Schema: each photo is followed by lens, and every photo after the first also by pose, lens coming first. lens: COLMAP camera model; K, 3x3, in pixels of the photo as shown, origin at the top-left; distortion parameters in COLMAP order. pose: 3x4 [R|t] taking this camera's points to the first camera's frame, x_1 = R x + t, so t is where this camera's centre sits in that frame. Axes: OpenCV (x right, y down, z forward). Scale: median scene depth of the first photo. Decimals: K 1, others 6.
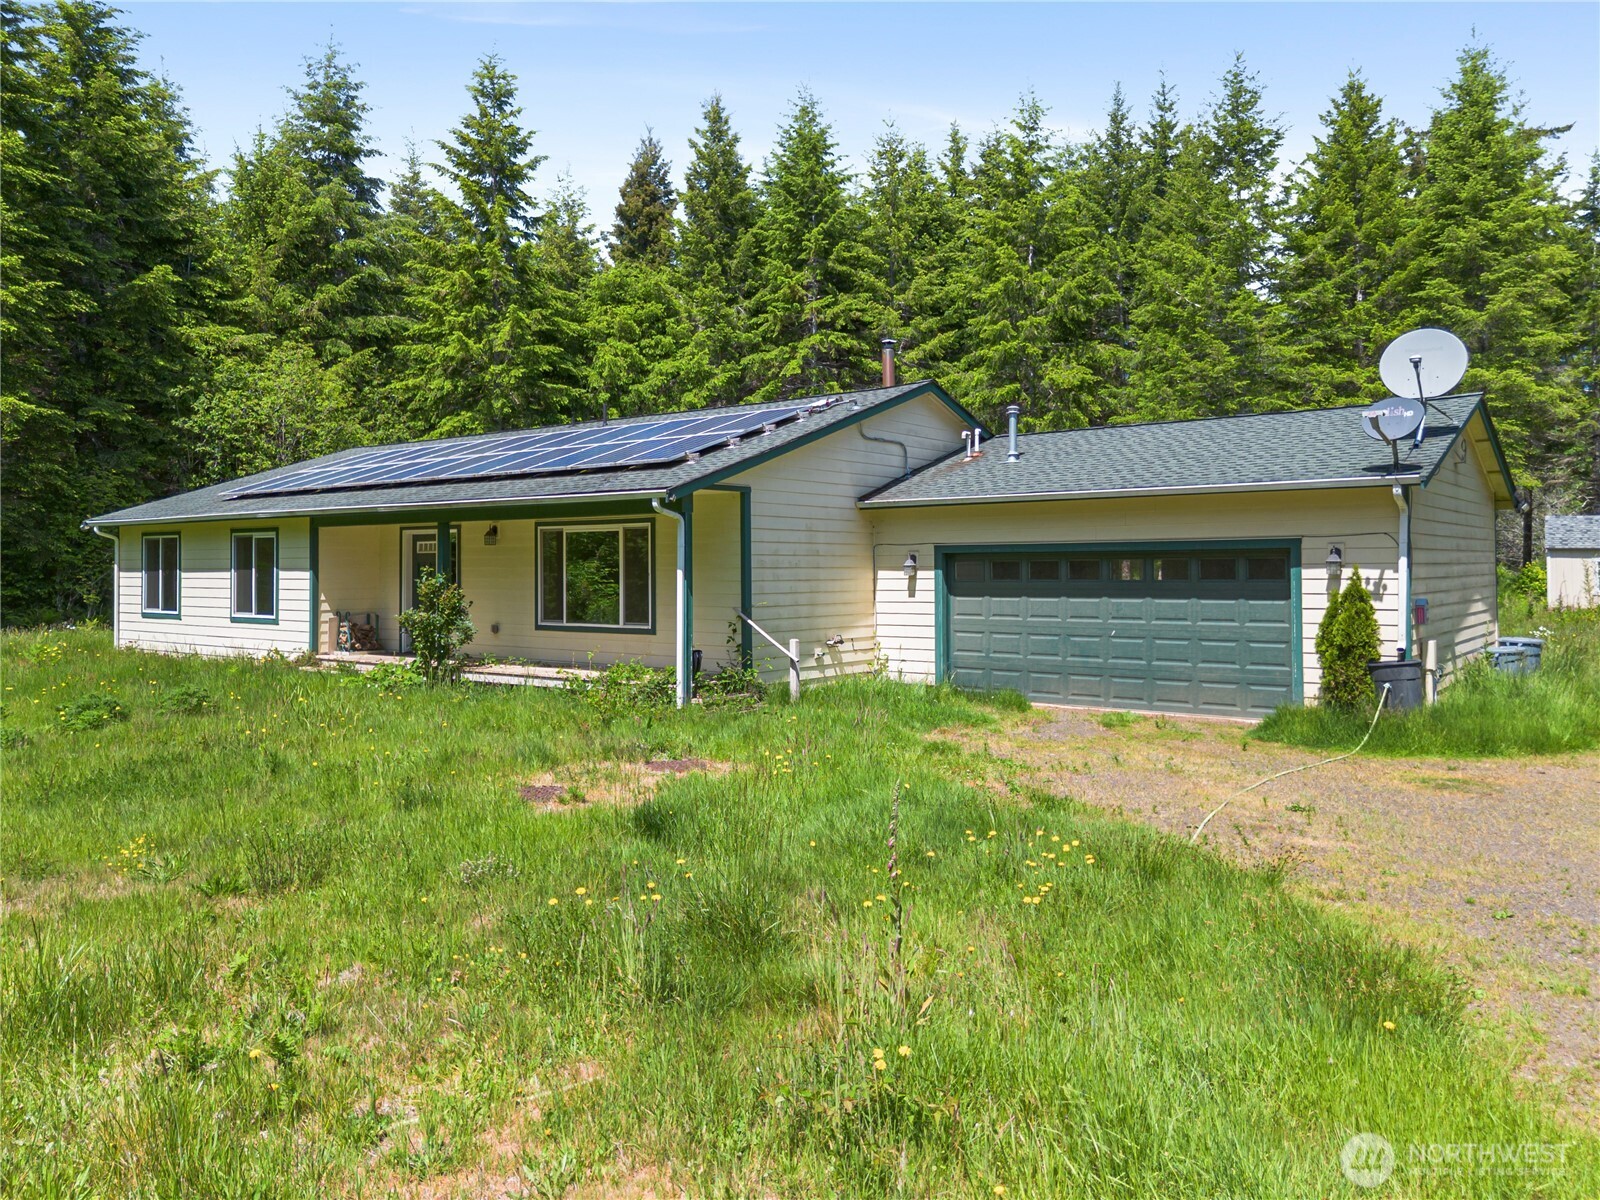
lens RADIAL K [[1144.4, 0, 800.0], [0, 1144.4, 600.0], [0, 0, 1]] dist [0.055065, 0.004909]
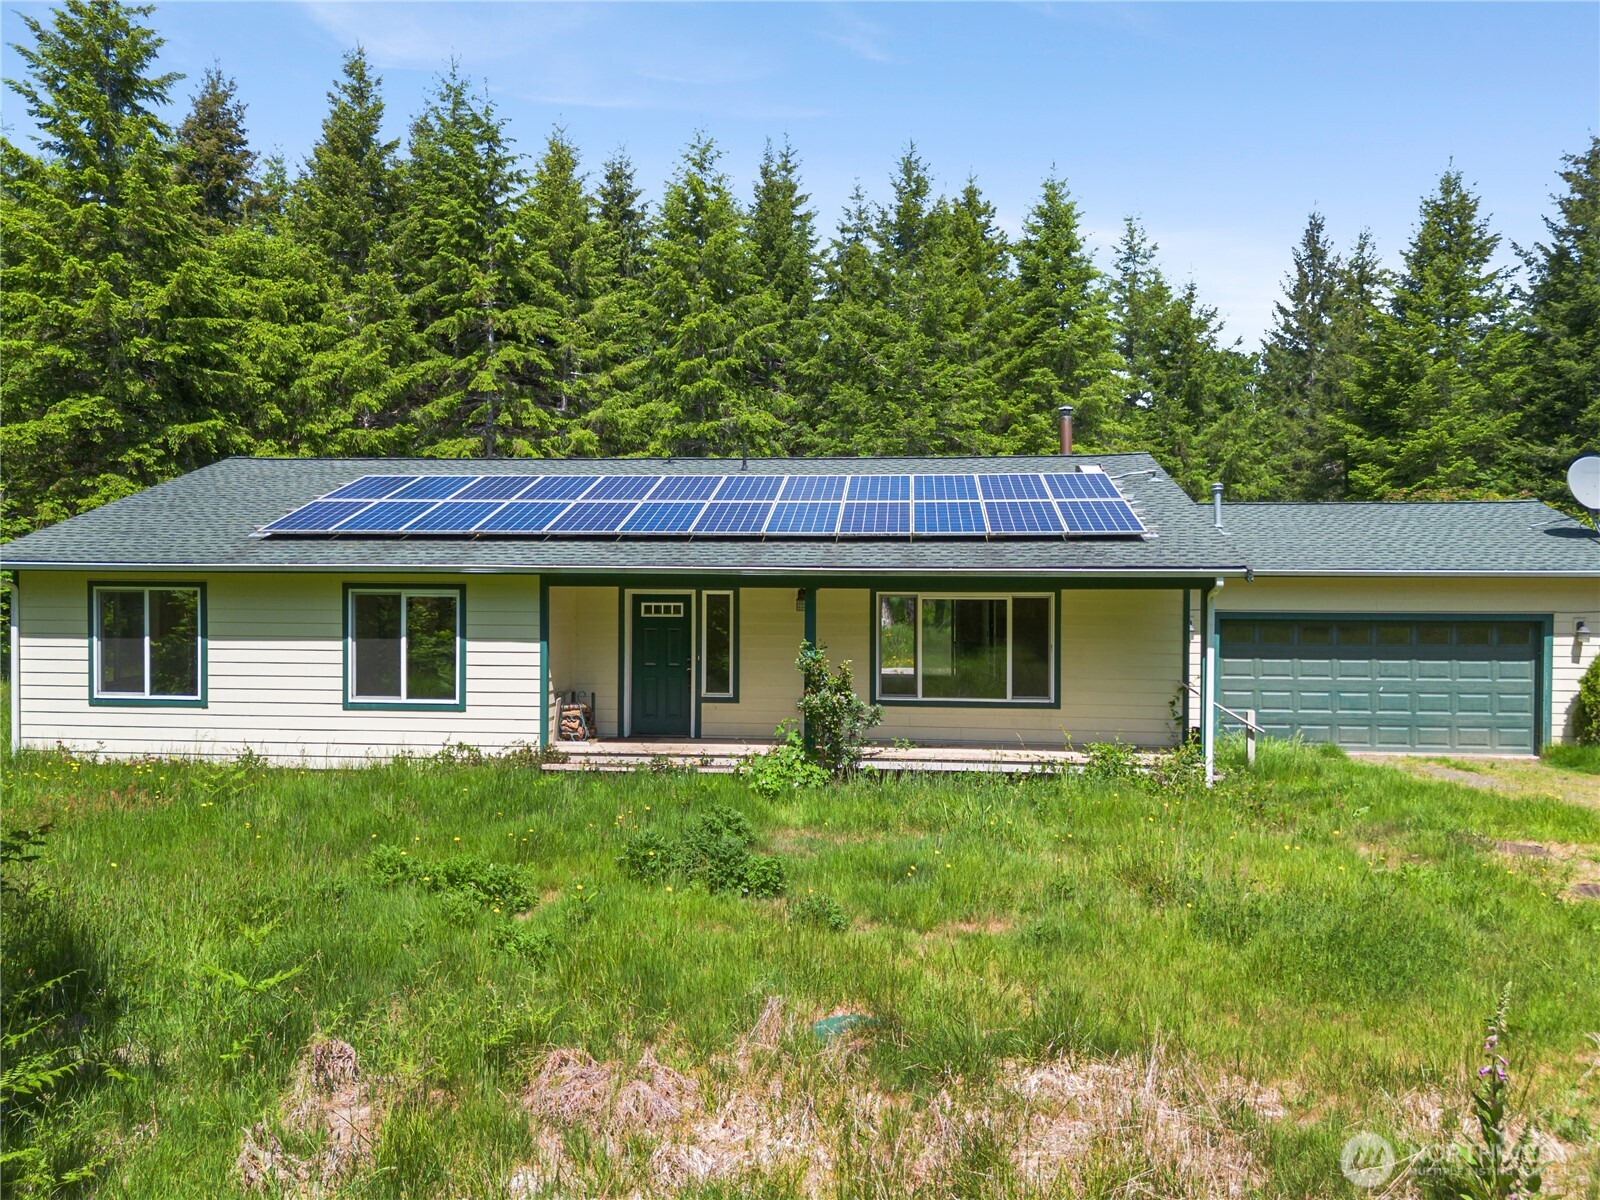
lens RADIAL K [[1124.2, 0, 803.2], [0, 1124.2, 632.2], [0, 0, 1]] dist [0.053082, 0.001882]
pose [[0.847129, -0.017456, 0.531100, -0.658194], [0.007165, 0.999745, 0.021431, -0.045521], [-0.531339, -0.014350, 0.847038, 0.244999]]
